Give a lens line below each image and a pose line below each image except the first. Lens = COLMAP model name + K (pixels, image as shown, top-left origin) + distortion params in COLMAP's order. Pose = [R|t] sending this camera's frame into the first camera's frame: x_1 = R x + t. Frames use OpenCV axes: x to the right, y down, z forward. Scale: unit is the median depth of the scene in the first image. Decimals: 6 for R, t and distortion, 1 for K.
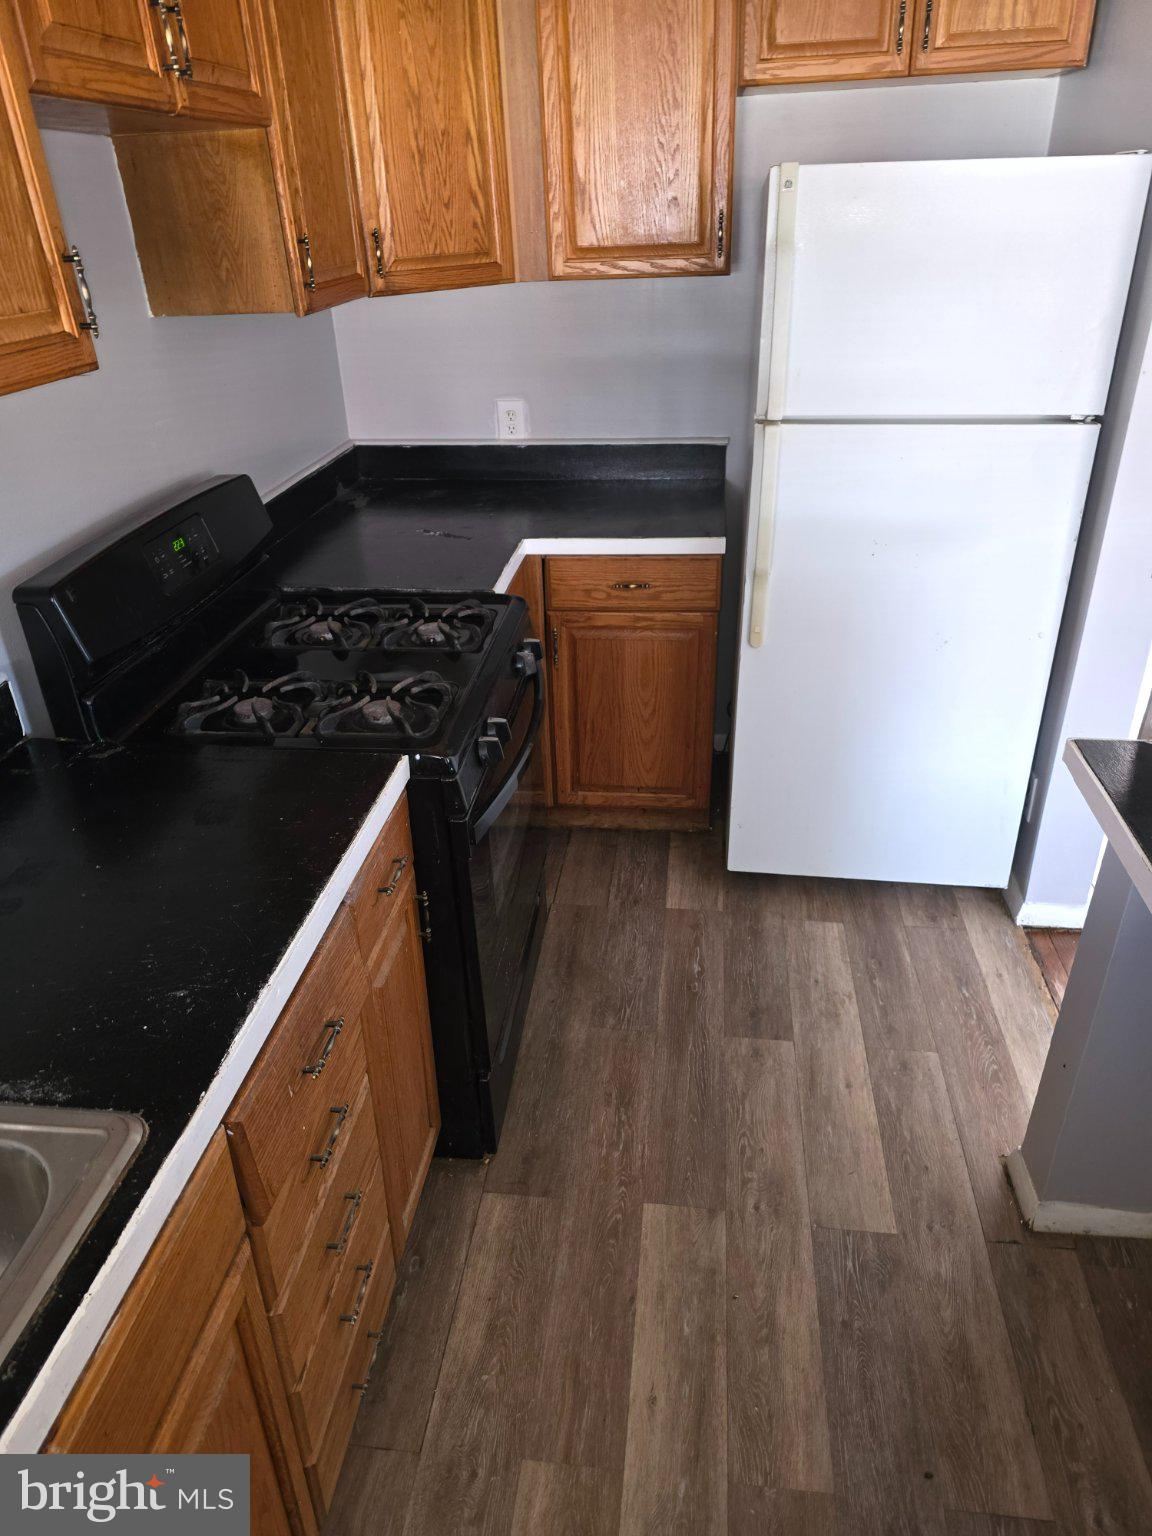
lens RADIAL K [[1027.5, 0, 571.8], [0, 1027.5, 758.2], [0, 0, 1]] dist [-0.005051, -0.002367]
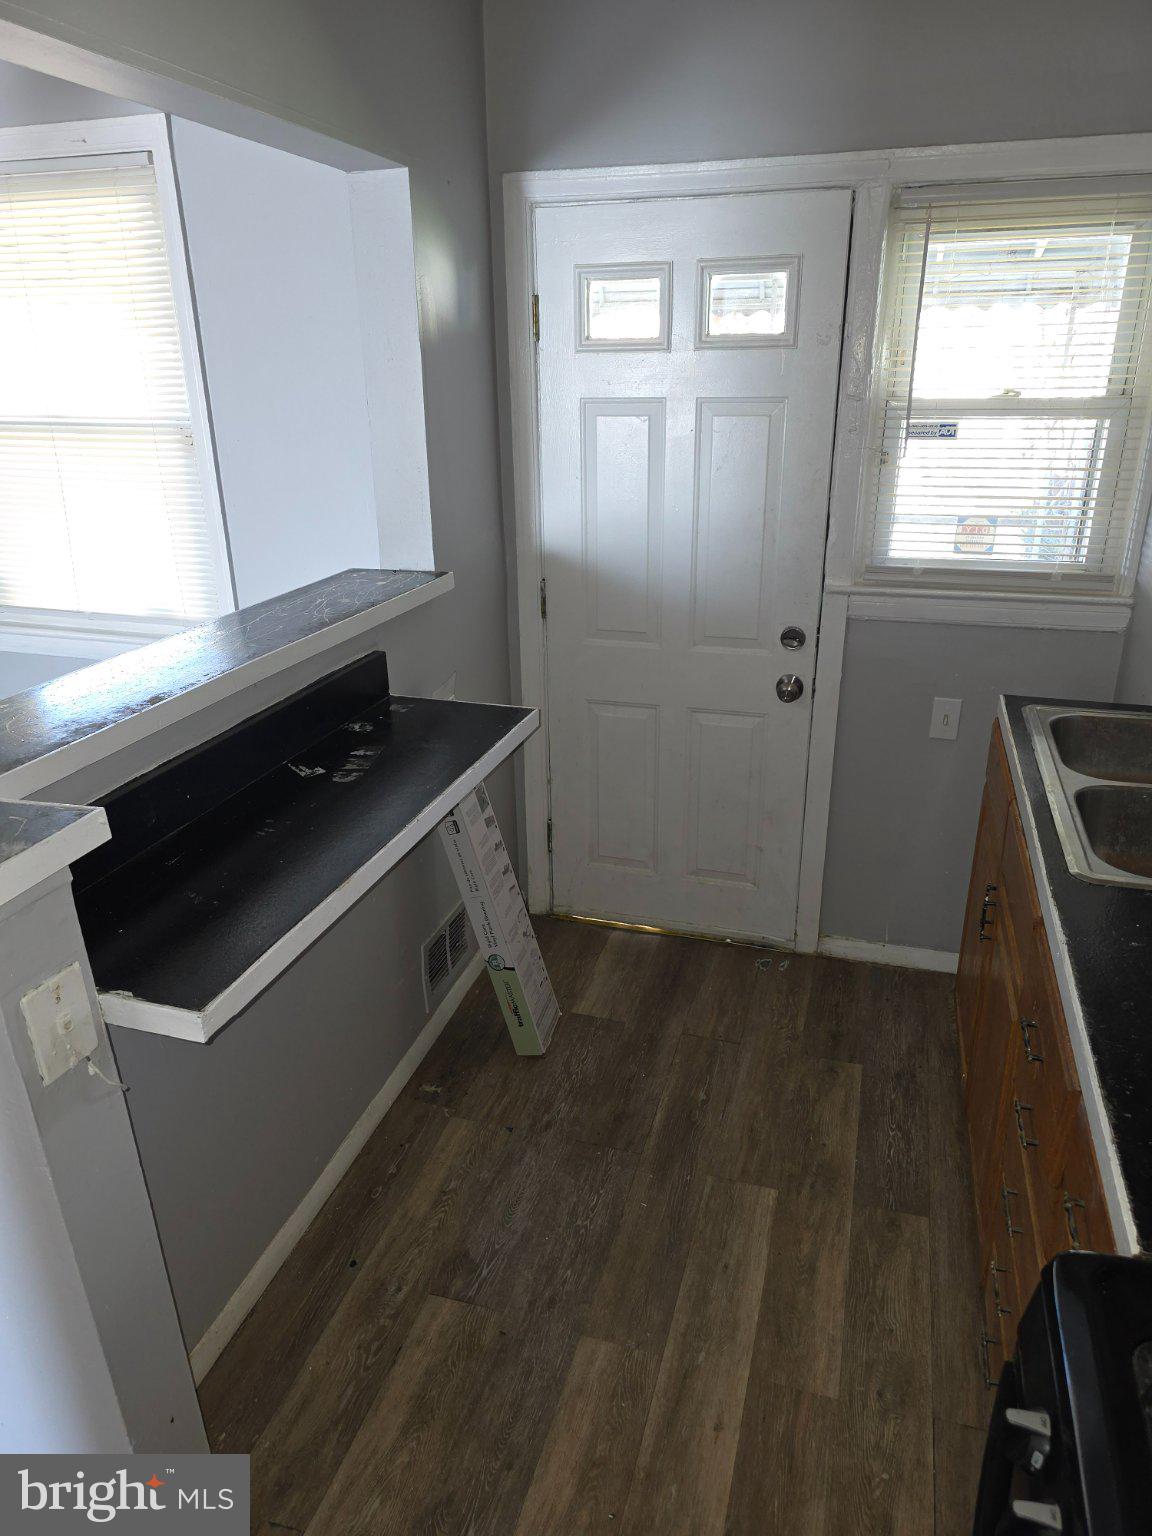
lens RADIAL K [[1027.5, 0, 577.9], [0, 1027.5, 778.9], [0, 0, 1]] dist [-0.005051, -0.002367]
pose [[-0.984550, -0.011966, 0.174693, 0.044492], [0.125836, 0.645403, 0.753406, -0.627630], [-0.121762, 0.763748, -0.633926, 1.187870]]
